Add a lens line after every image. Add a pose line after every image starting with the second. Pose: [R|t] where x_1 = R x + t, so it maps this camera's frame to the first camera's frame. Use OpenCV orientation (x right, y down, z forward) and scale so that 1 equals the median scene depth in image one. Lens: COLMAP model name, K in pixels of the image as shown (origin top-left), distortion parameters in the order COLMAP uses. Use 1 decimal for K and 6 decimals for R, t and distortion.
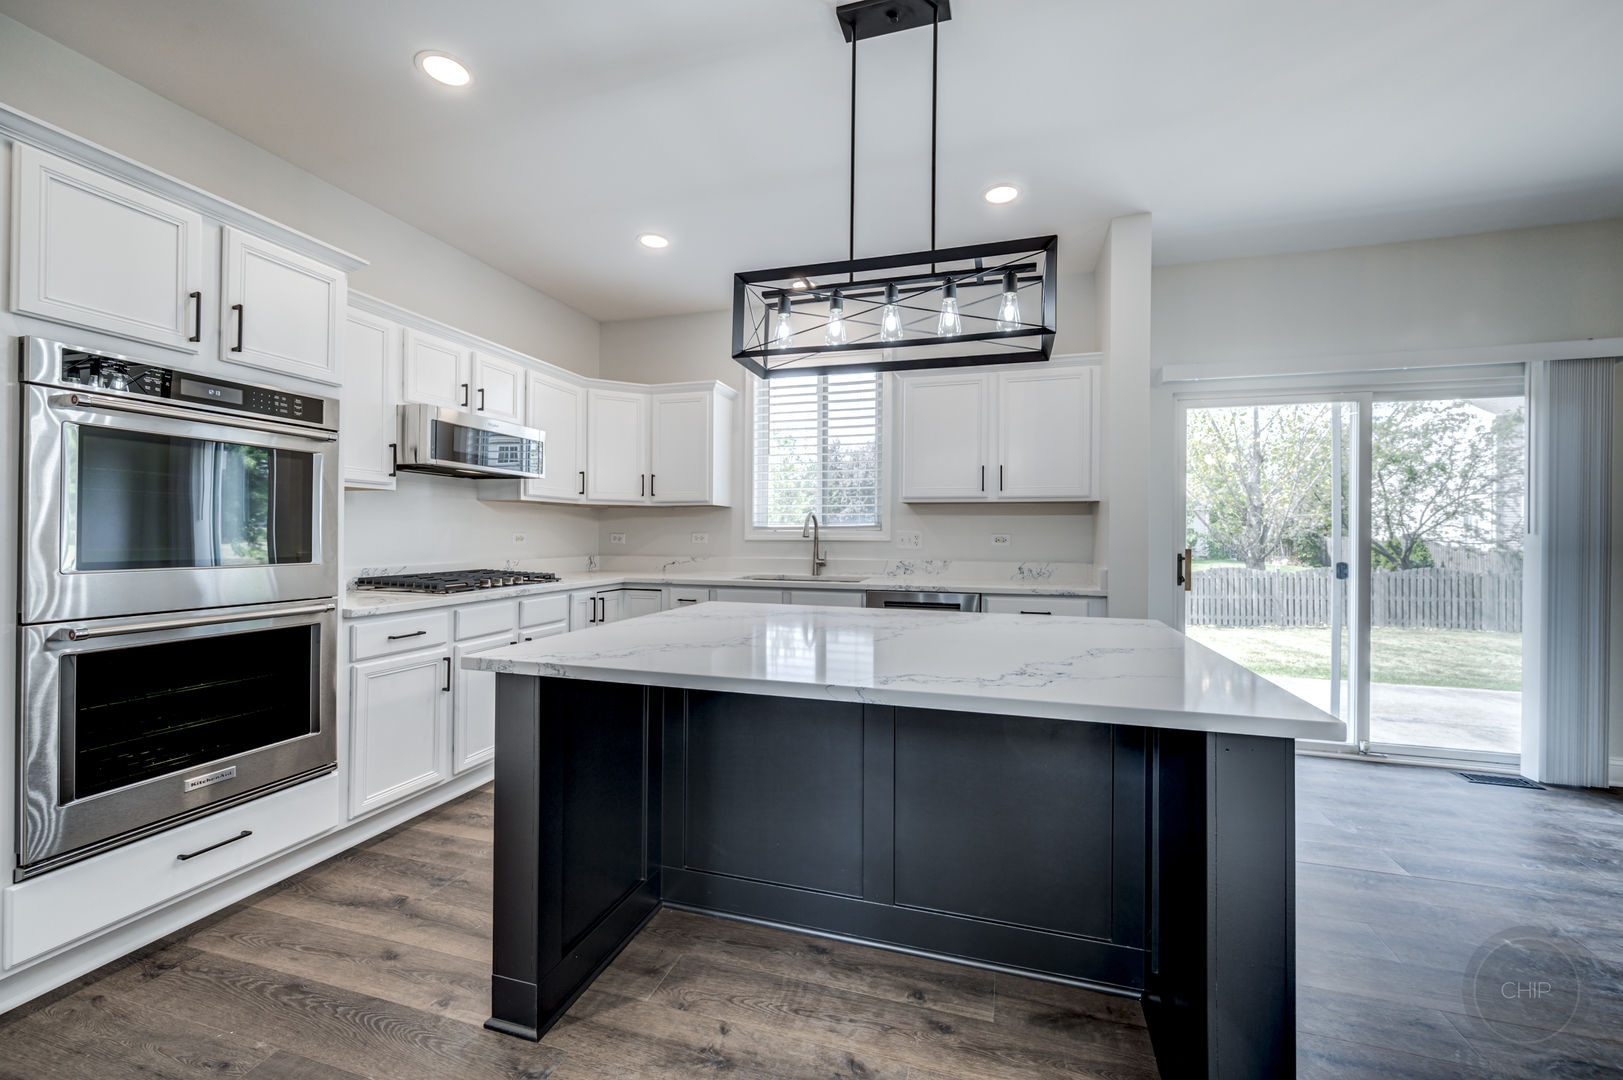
lens RADIAL K [[635.3, 0, 812.0], [0, 635.3, 535.1], [0, 0, 1]] dist [0.000432, 0.000107]
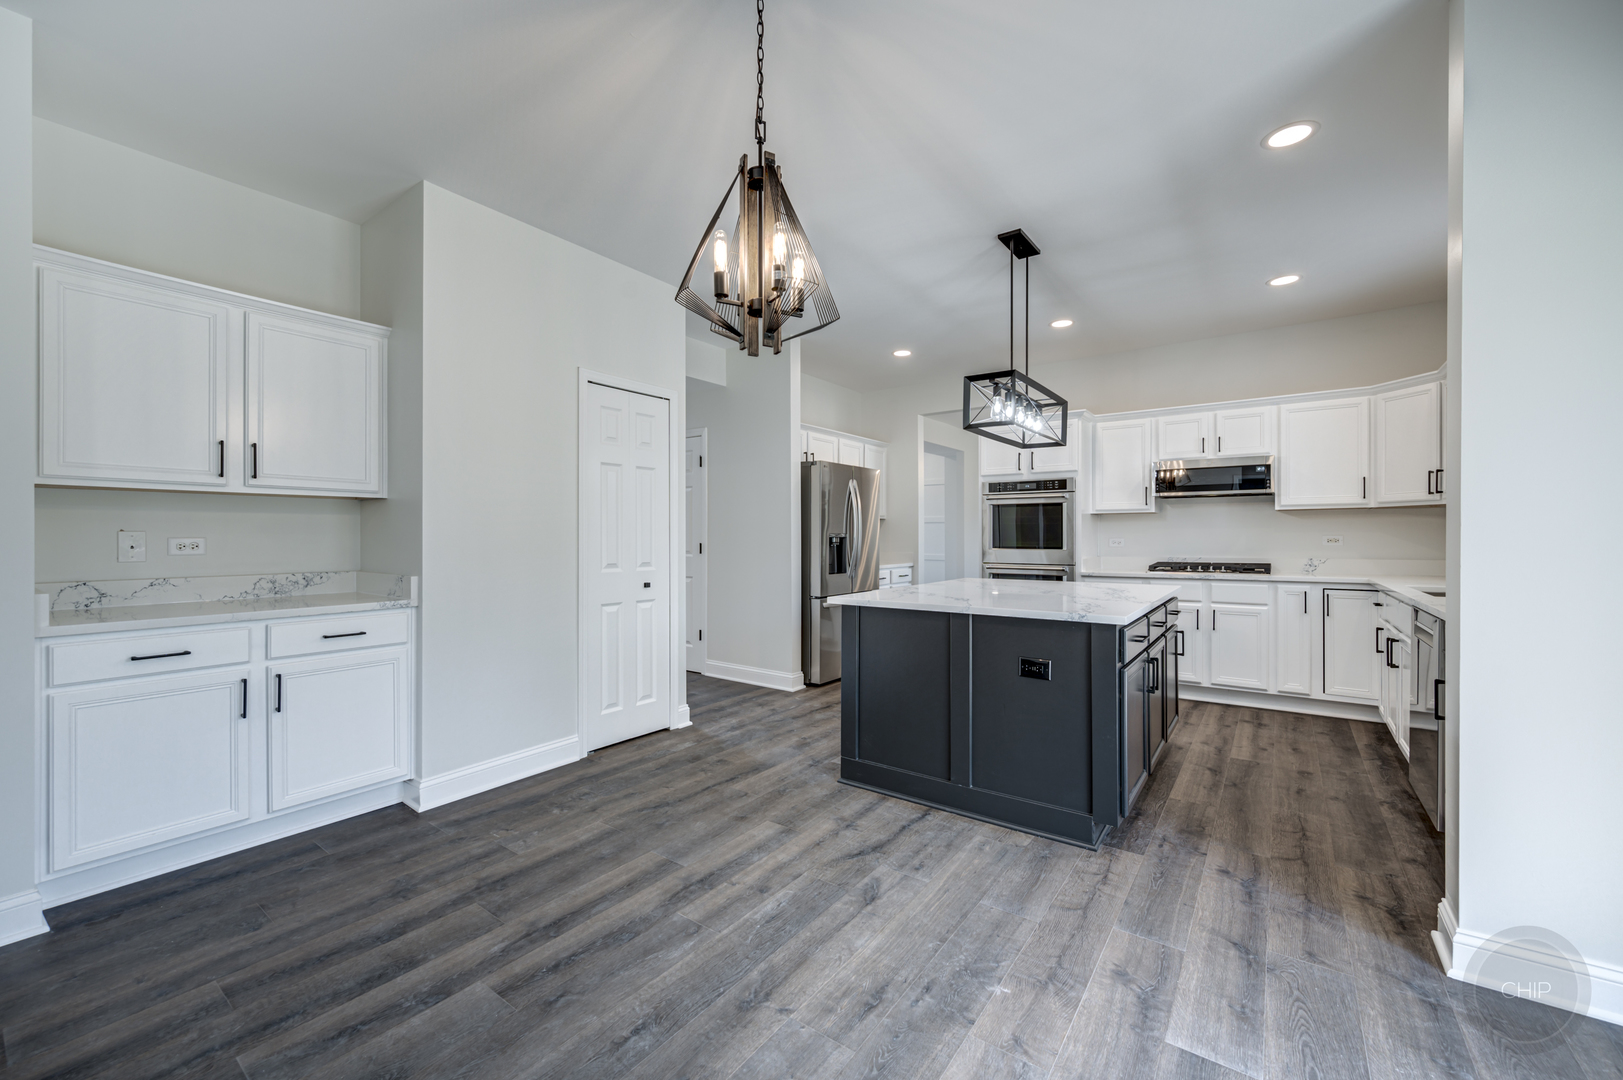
lens RADIAL K [[677.3, 0, 811.5], [0, 677.3, 540.0], [0, 0, 1]] dist [-0.001717, -0.000083]
pose [[-0.298452, -0.002216, -0.954422, 1.287118], [-0.000621, 0.999998, -0.002128, 0.009731], [0.954425, -0.000043, -0.298452, 0.593262]]
